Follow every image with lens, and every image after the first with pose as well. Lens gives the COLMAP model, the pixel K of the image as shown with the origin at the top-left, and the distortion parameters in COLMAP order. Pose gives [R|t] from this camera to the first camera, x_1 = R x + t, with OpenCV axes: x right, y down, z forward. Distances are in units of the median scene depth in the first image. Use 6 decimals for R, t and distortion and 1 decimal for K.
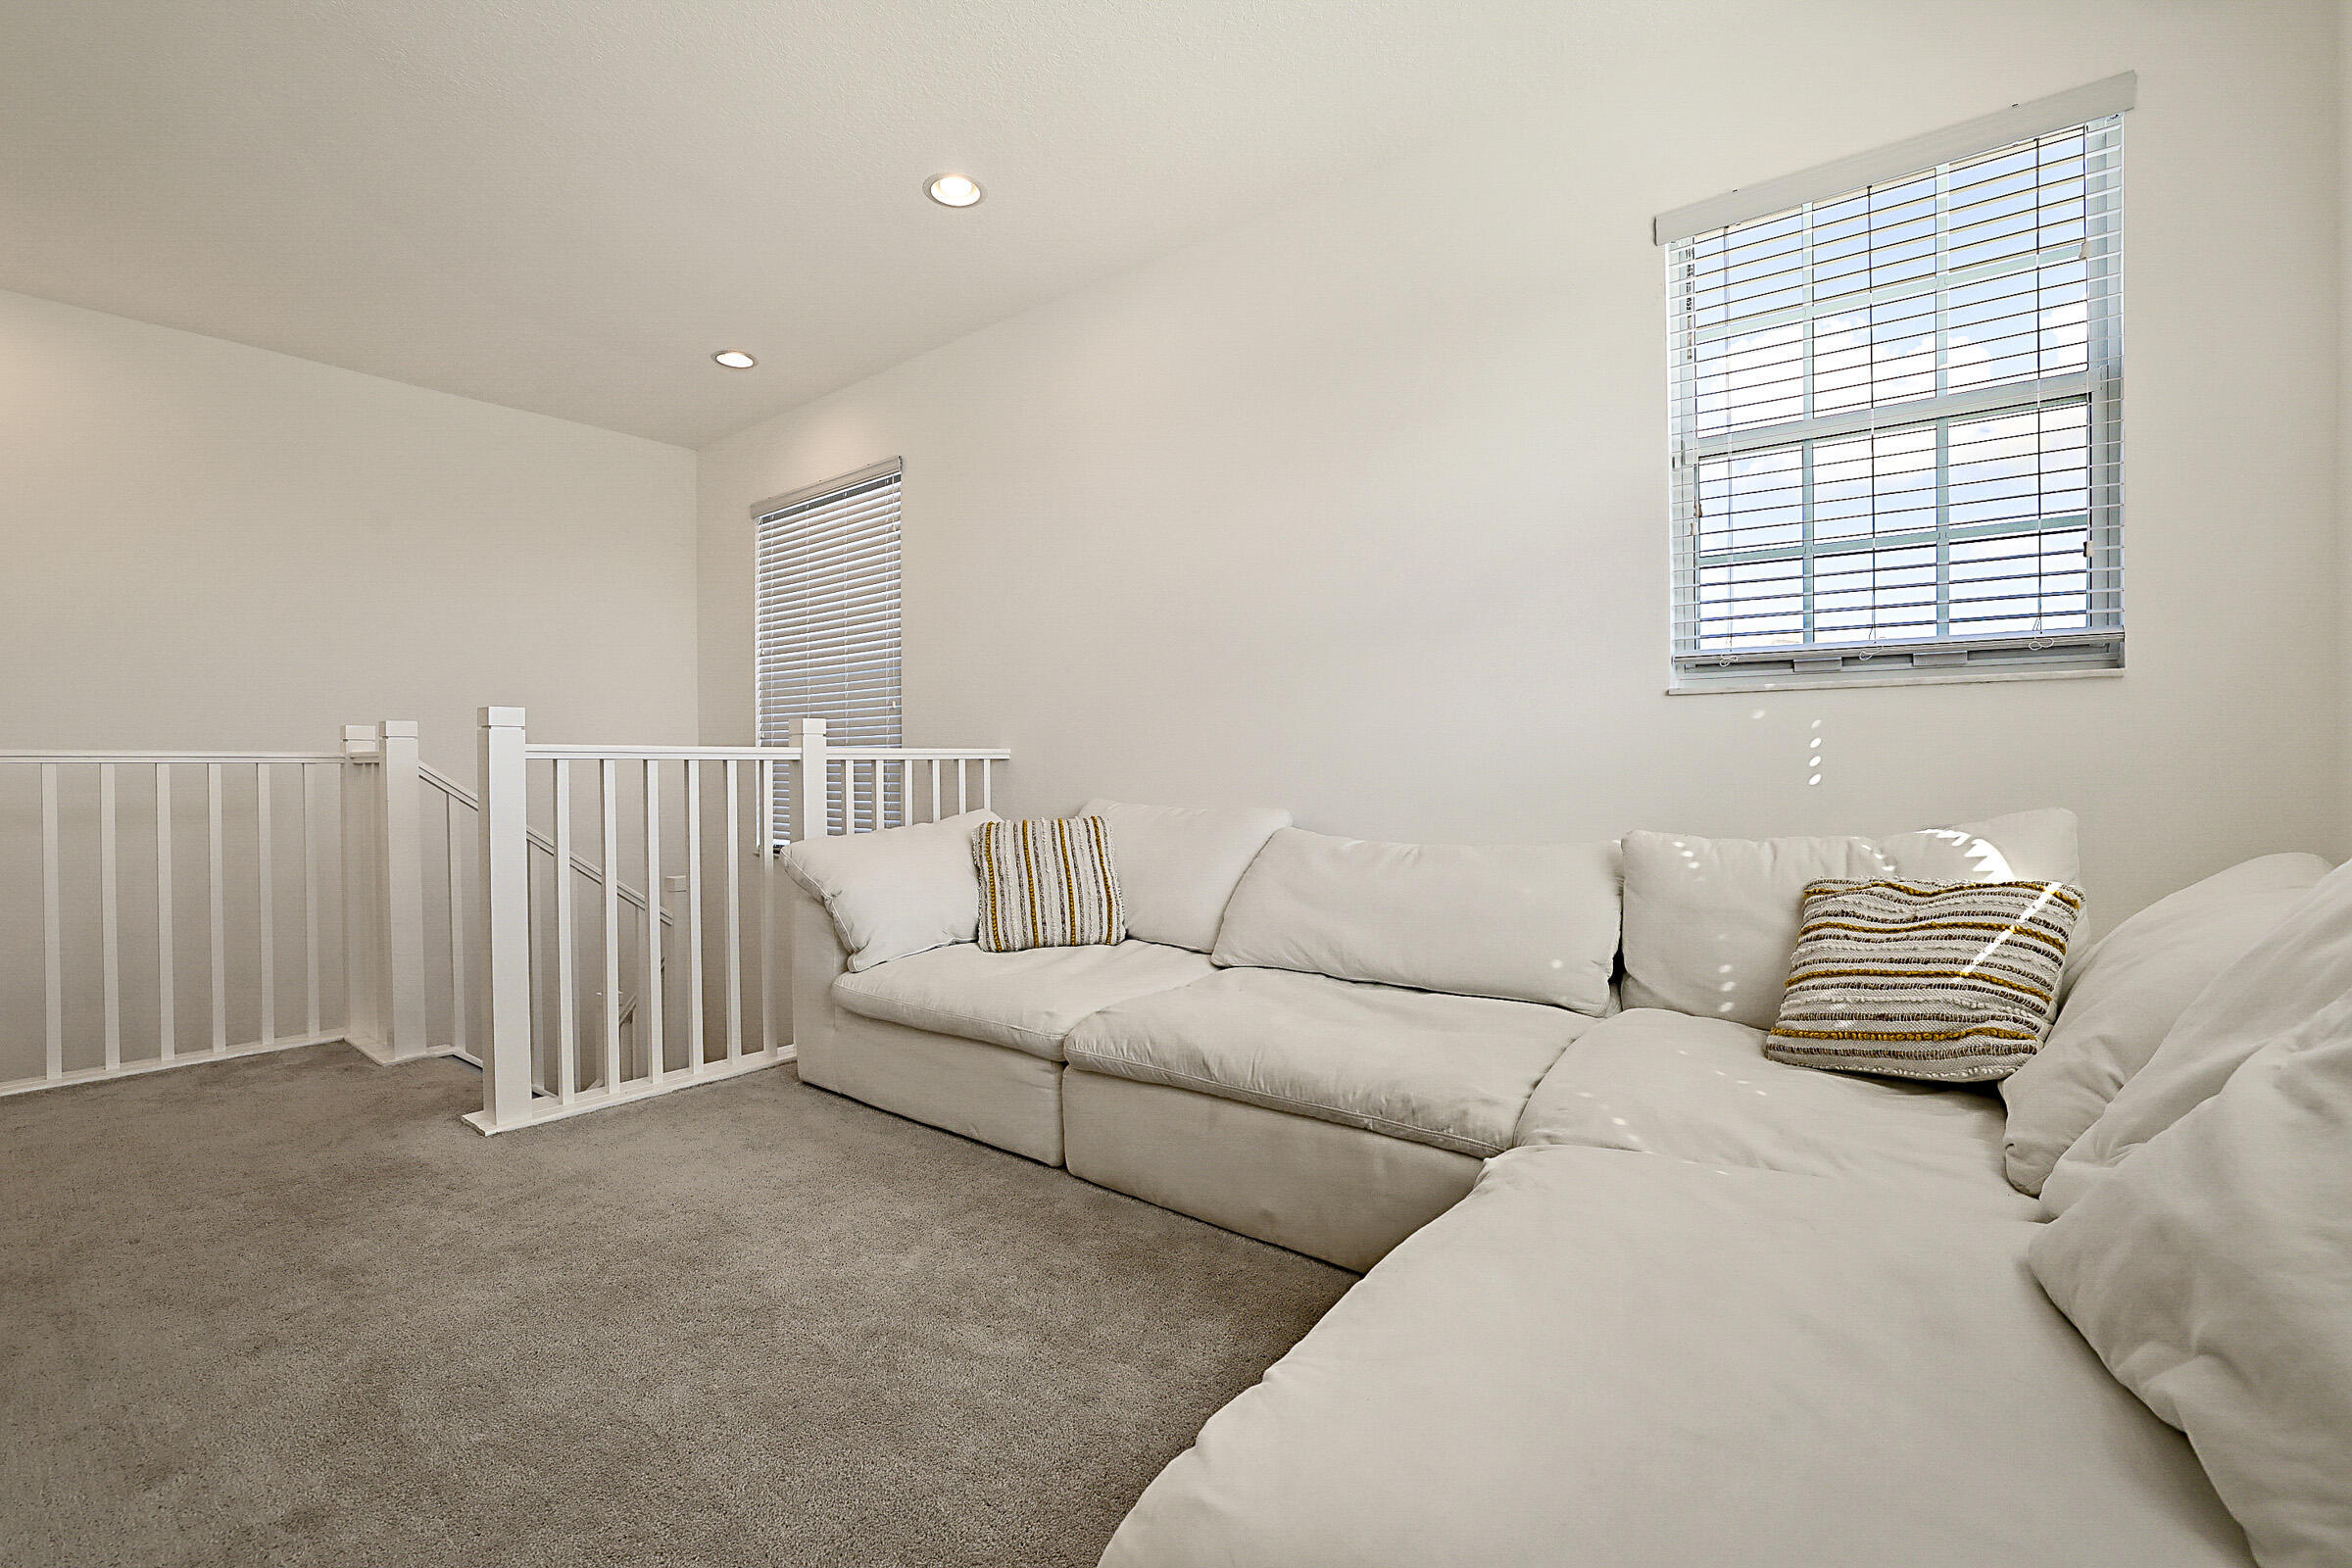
lens RADIAL K [[1027.0, 0, 1177.5], [0, 1027.0, 761.2], [0, 0, 1]] dist [-0.017688, 0.000602]
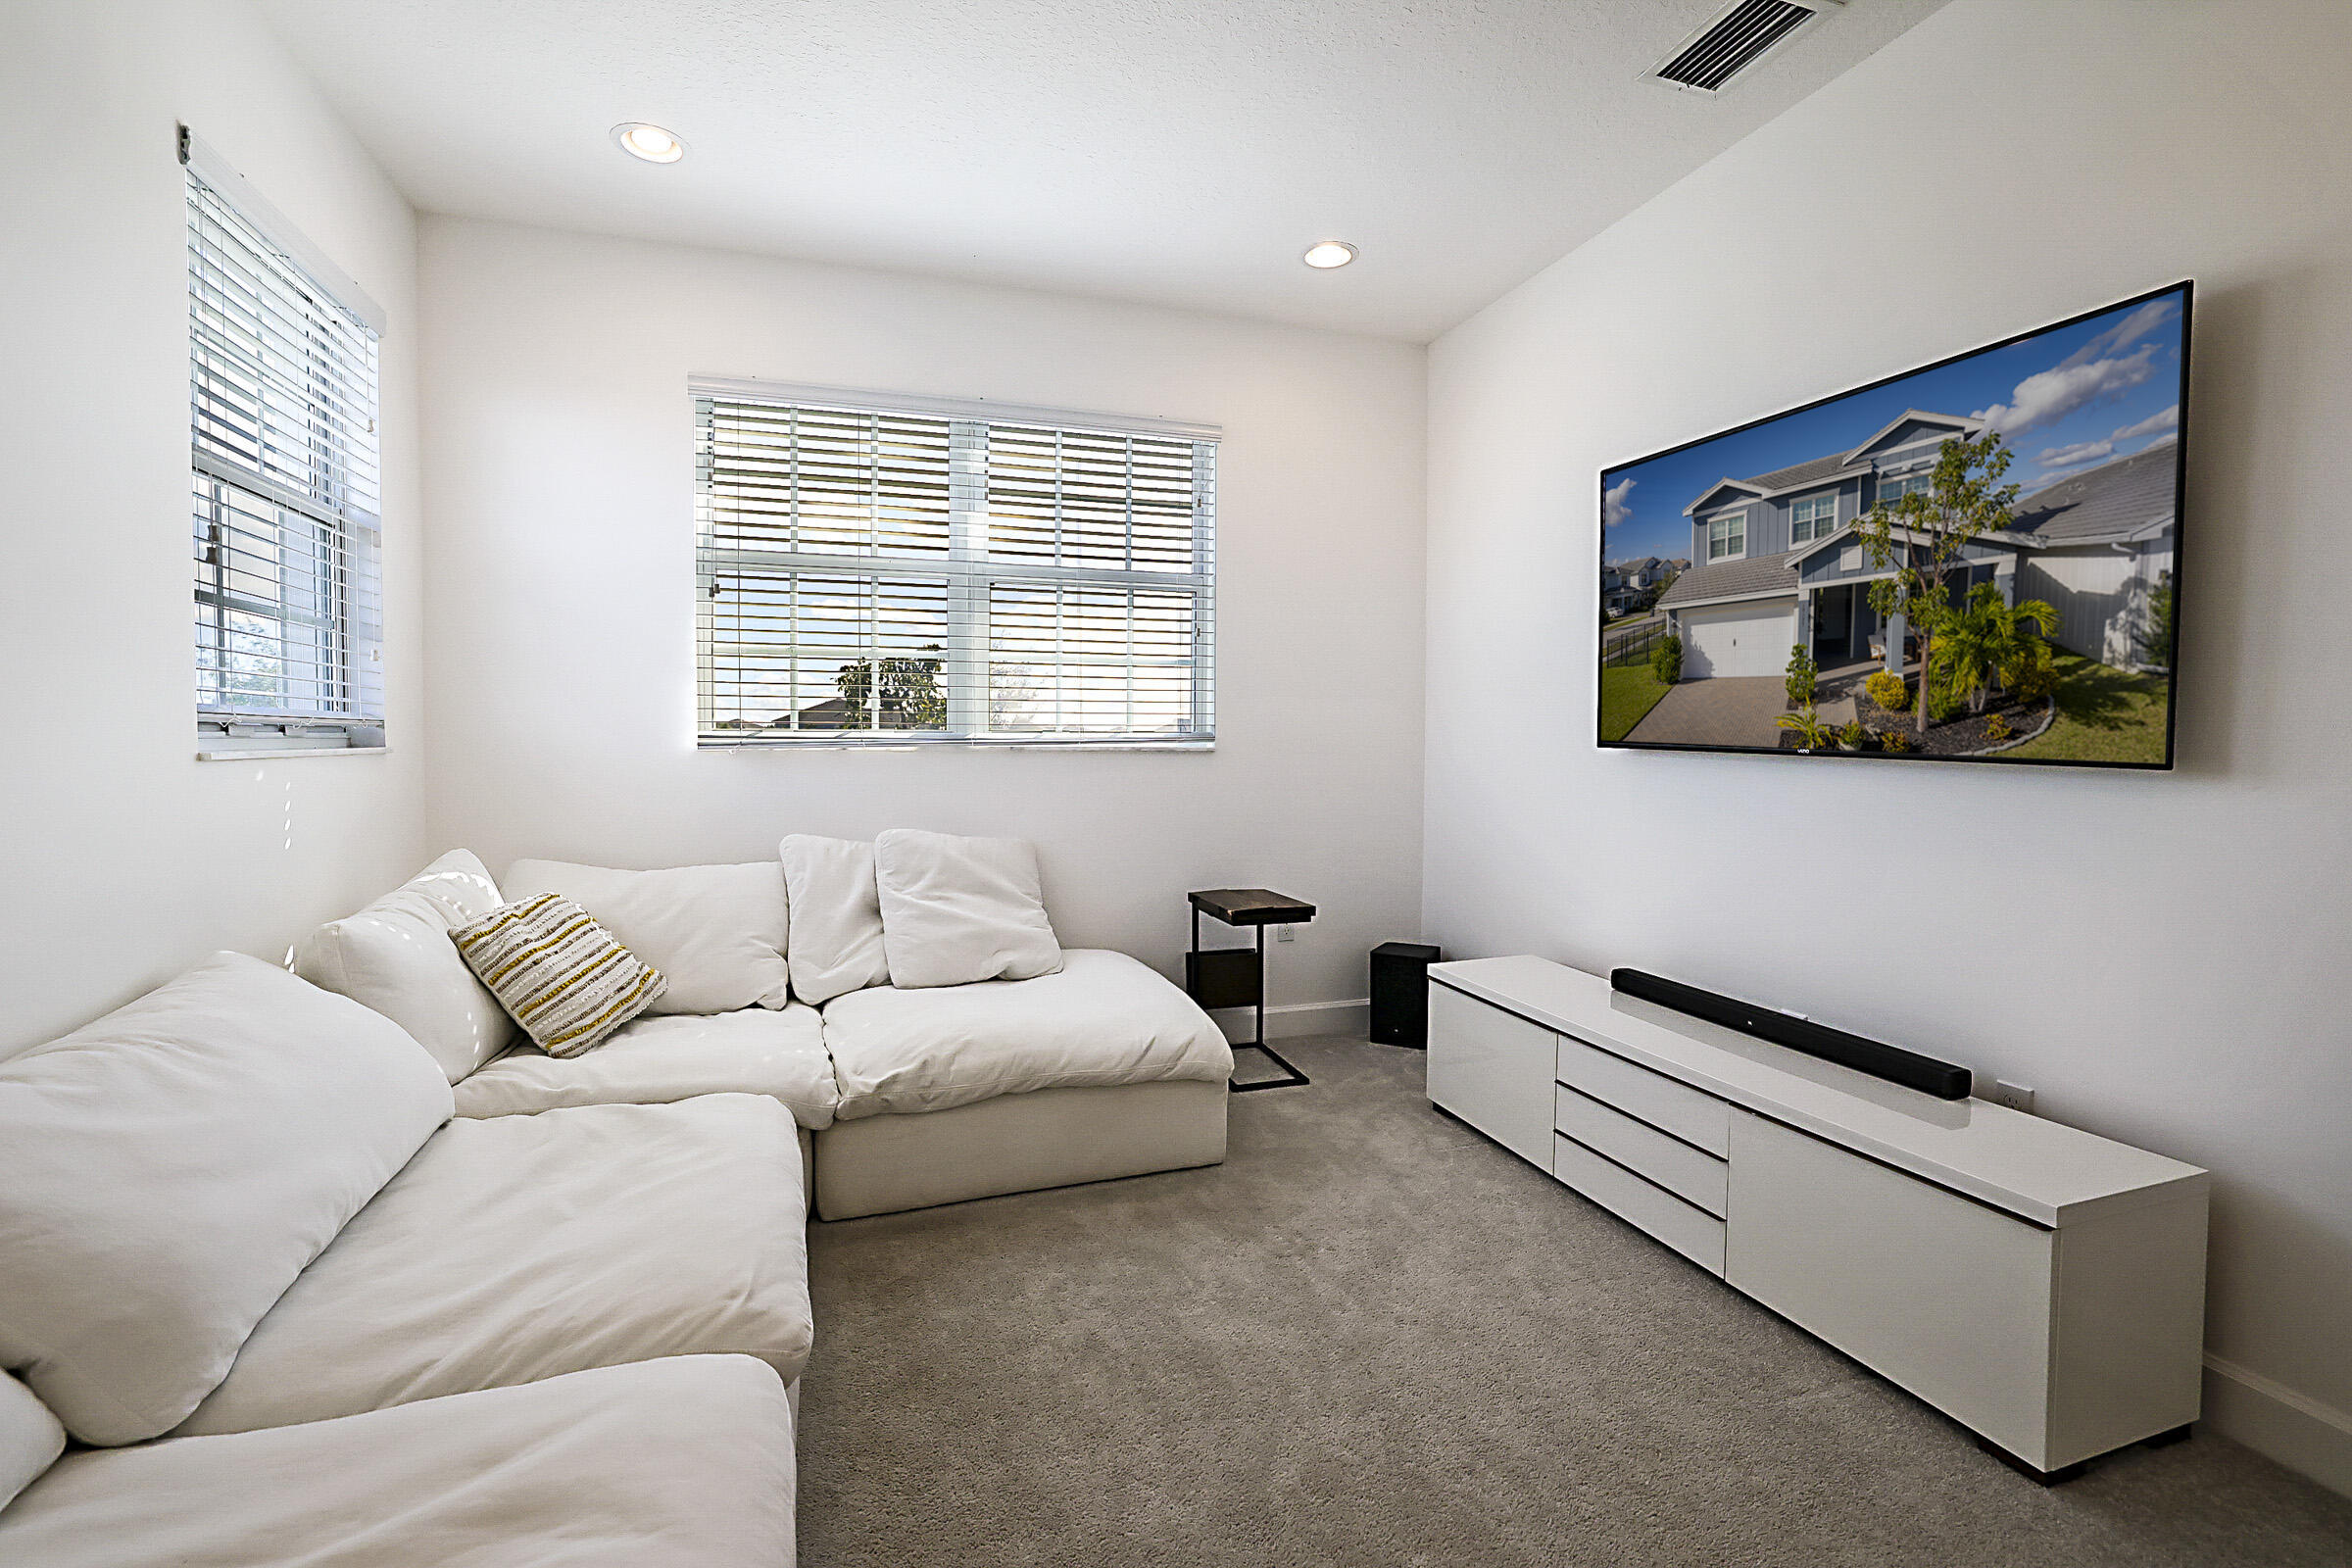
lens RADIAL K [[1027.0, 0, 1156.5], [0, 1027.0, 791.2], [0, 0, 1]] dist [-0.017688, 0.000602]
pose [[-0.811690, -0.023275, 0.583625, -0.665912], [0.008602, 0.998621, 0.051789, -0.091138], [-0.584025, 0.047056, -0.810370, 1.437825]]
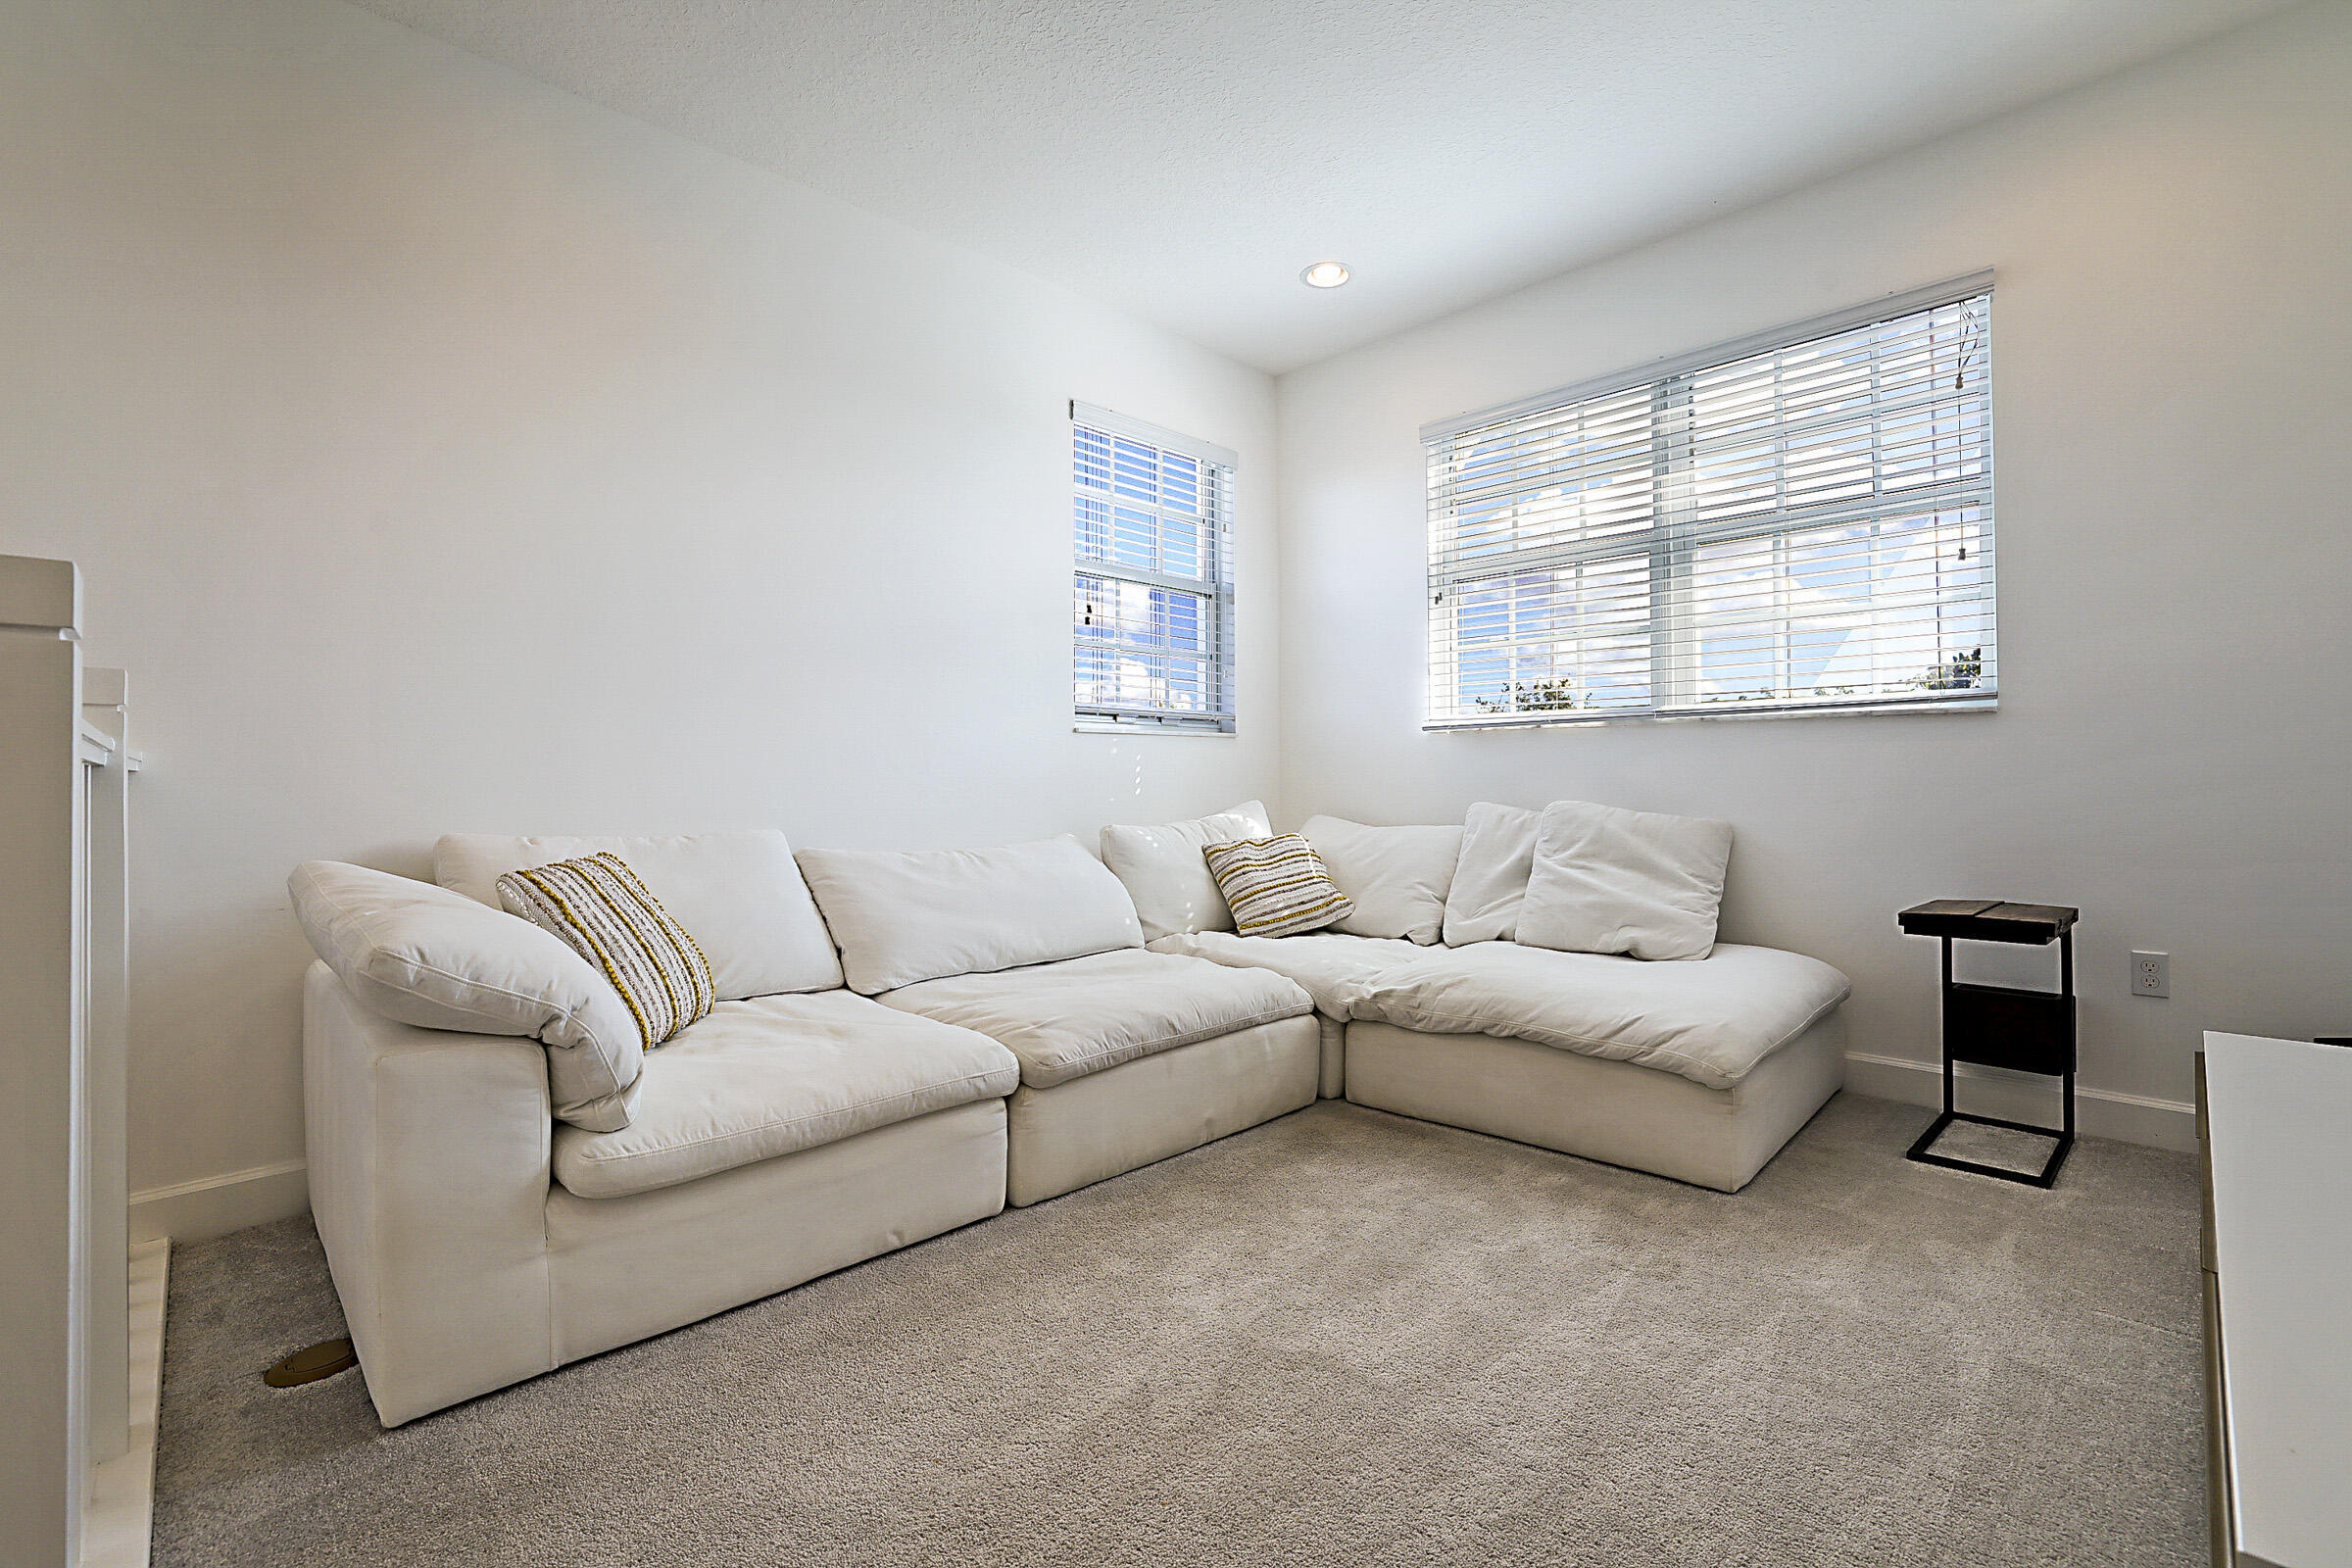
lens RADIAL K [[1027.0, 0, 1172.8], [0, 1027.0, 783.0], [0, 0, 1]] dist [-0.017688, 0.000602]
pose [[0.148503, 0.003588, 0.988905, -1.116084], [0.011208, 0.999923, -0.005311, 0.017885], [-0.988848, 0.011873, 0.148451, 0.781008]]
